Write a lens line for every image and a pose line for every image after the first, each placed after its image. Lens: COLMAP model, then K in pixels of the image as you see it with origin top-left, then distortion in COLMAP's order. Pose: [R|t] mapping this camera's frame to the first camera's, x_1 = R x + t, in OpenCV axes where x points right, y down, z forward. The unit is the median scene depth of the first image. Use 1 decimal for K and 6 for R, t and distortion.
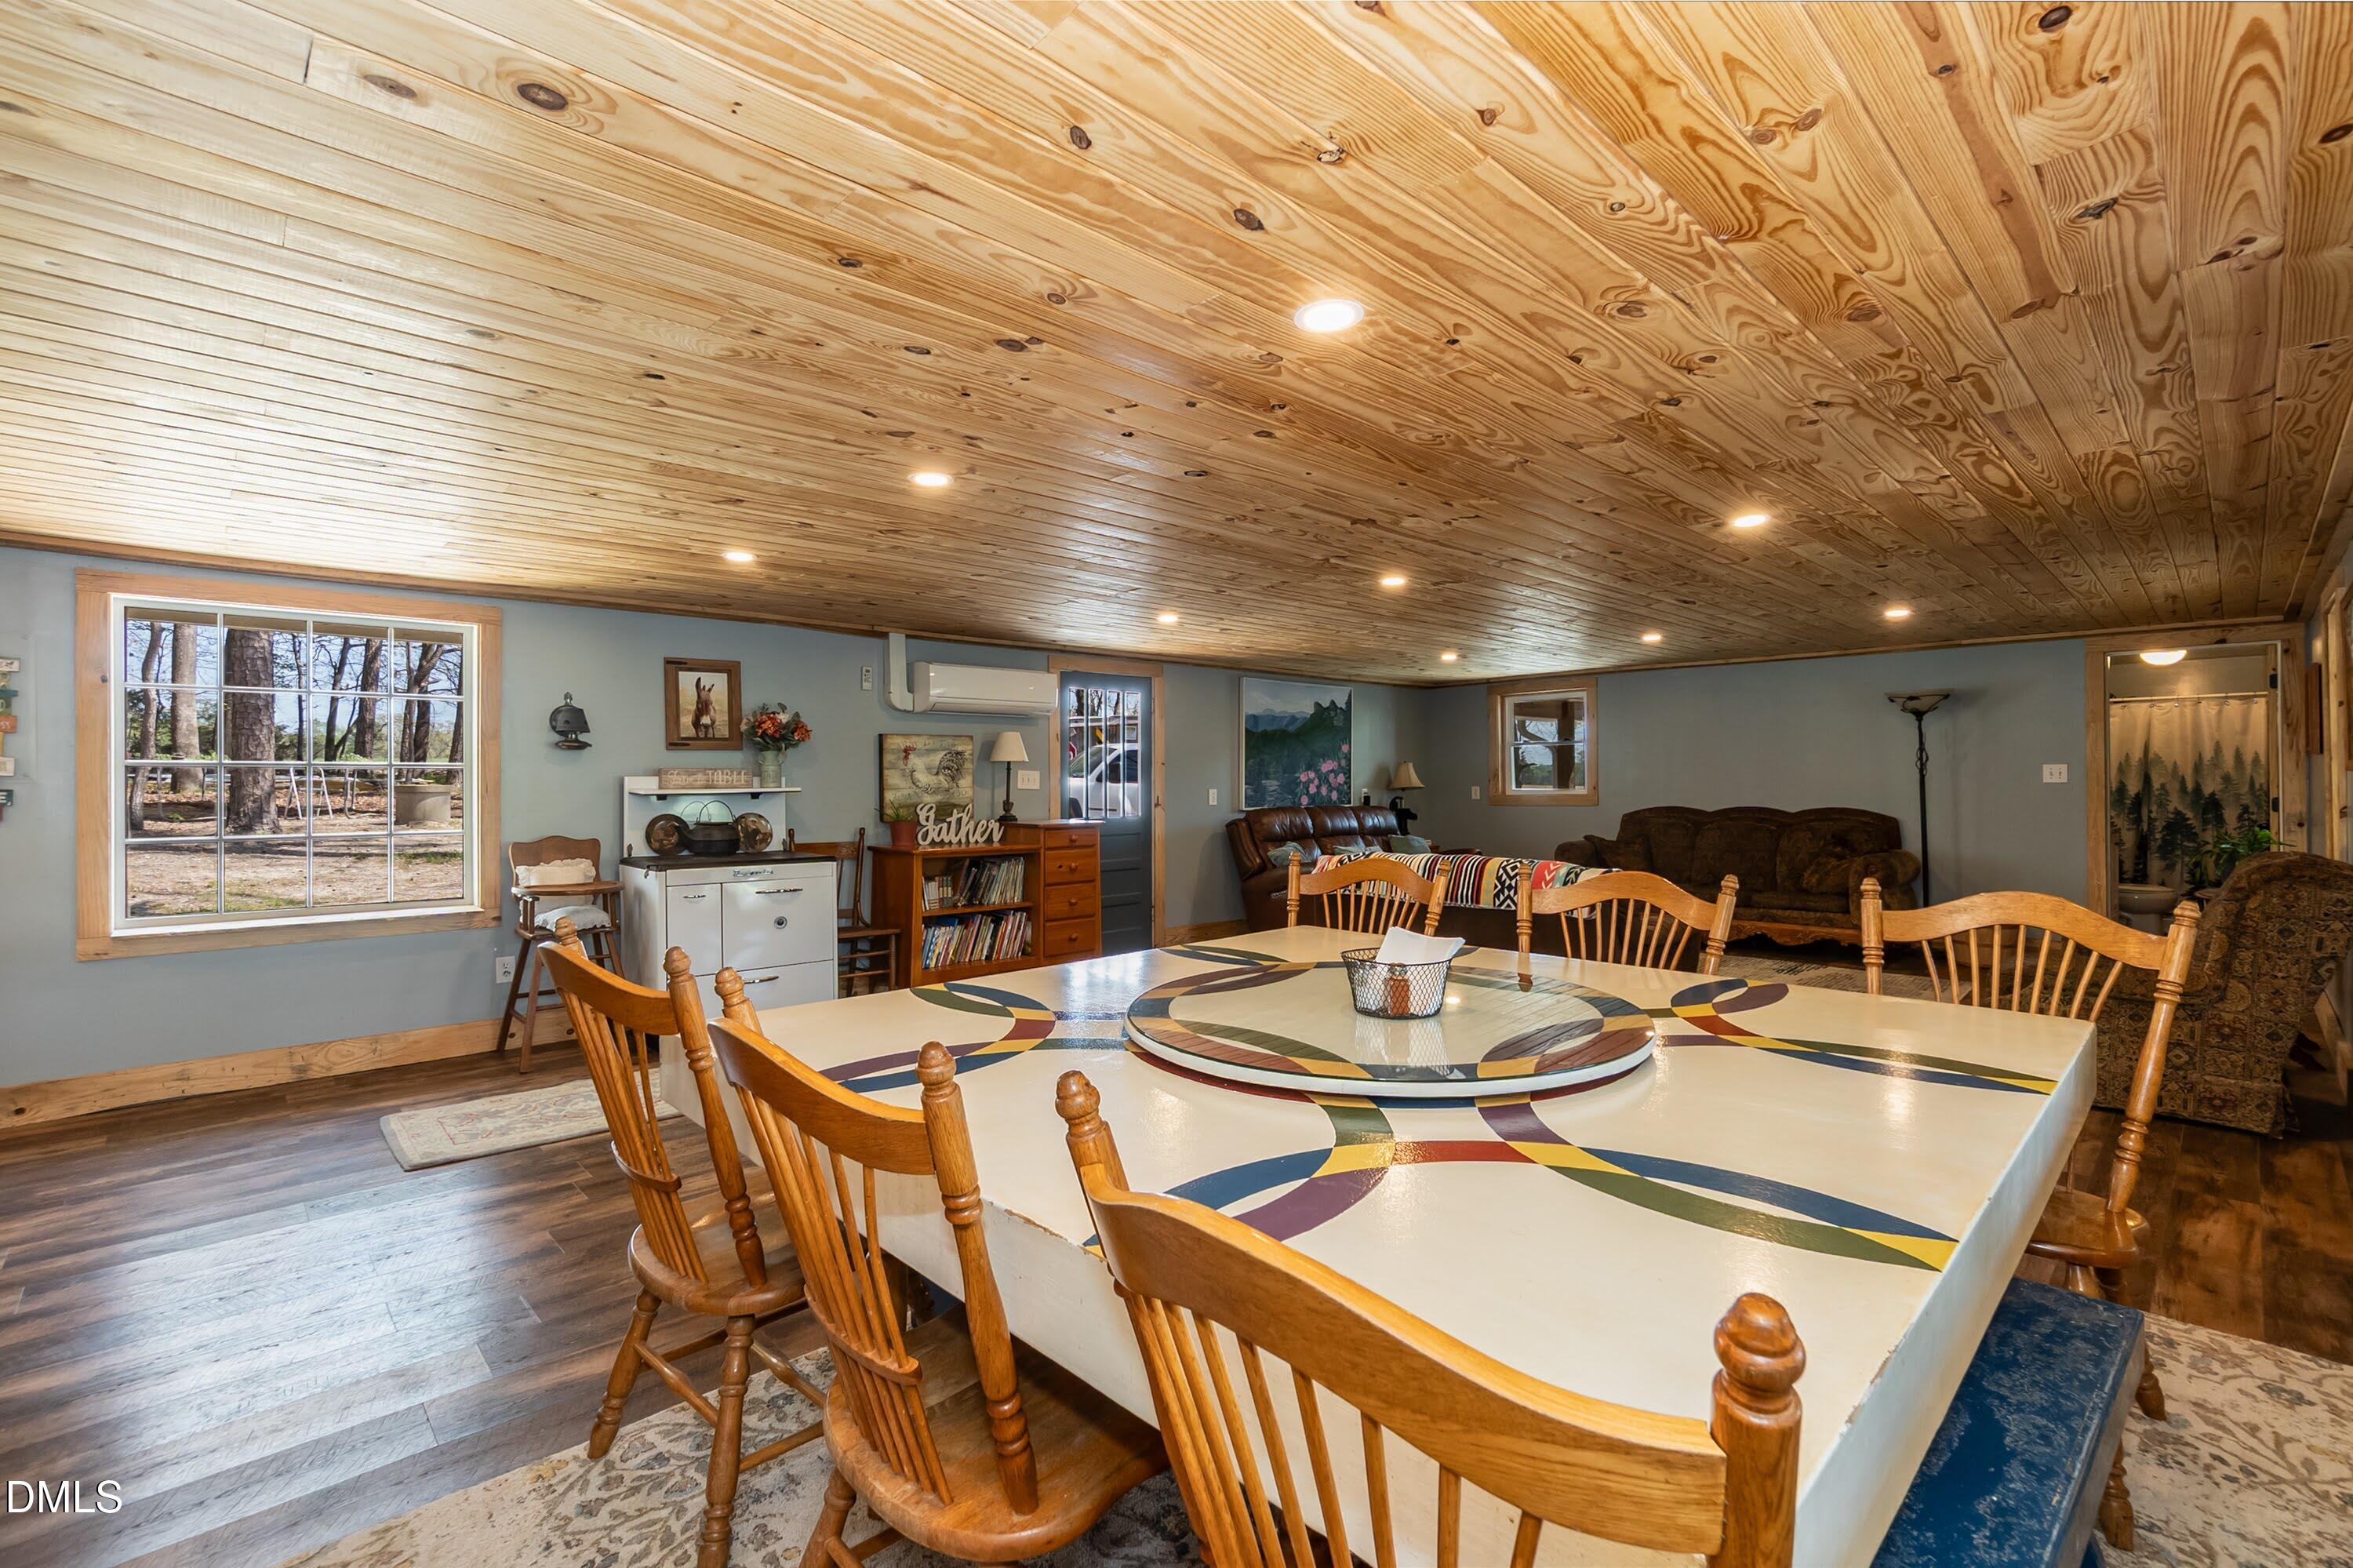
lens RADIAL K [[976.8, 0, 1169.5], [0, 976.8, 781.8], [0, 0, 1]] dist [-0.002847, -0.000738]
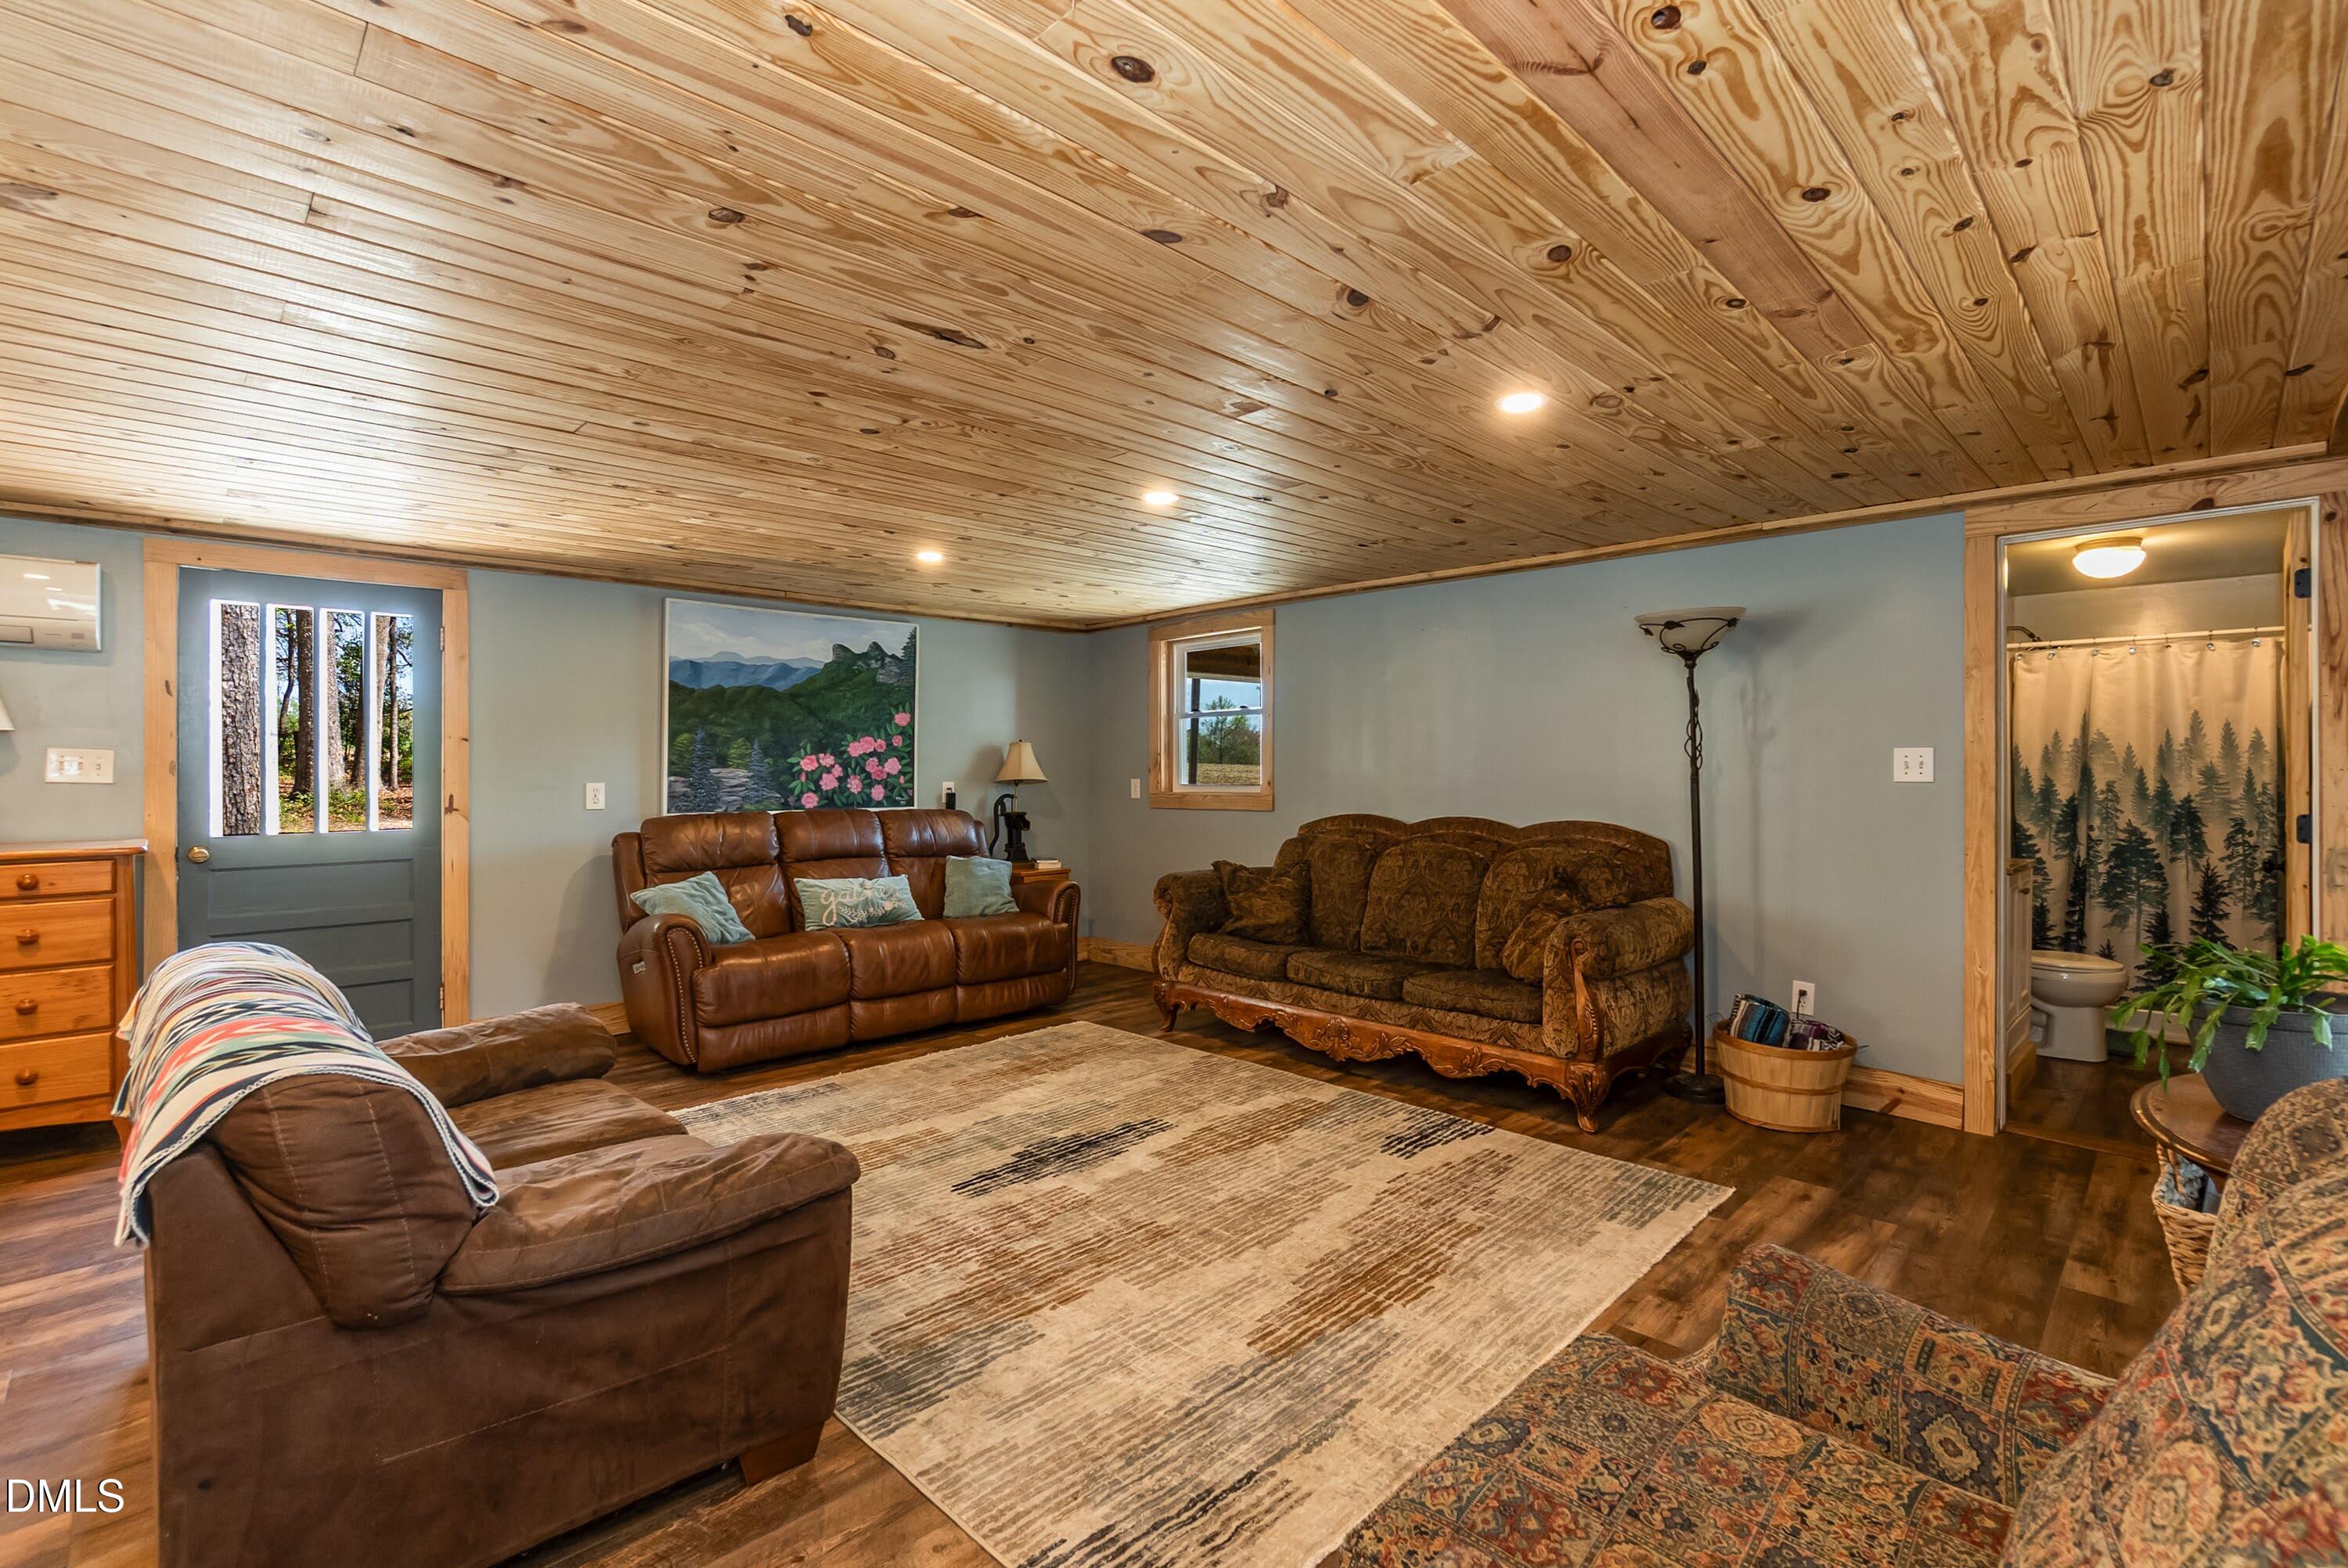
lens RADIAL K [[1059.3, 0, 1177.2], [0, 1059.3, 772.9], [0, 0, 1]] dist [-0.012179, 0.001058]
pose [[0.998666, 0.004775, 0.051405, 0.408656], [-0.005016, 0.999977, 0.004573, -0.003839], [-0.051382, -0.004825, 0.998667, 0.378644]]
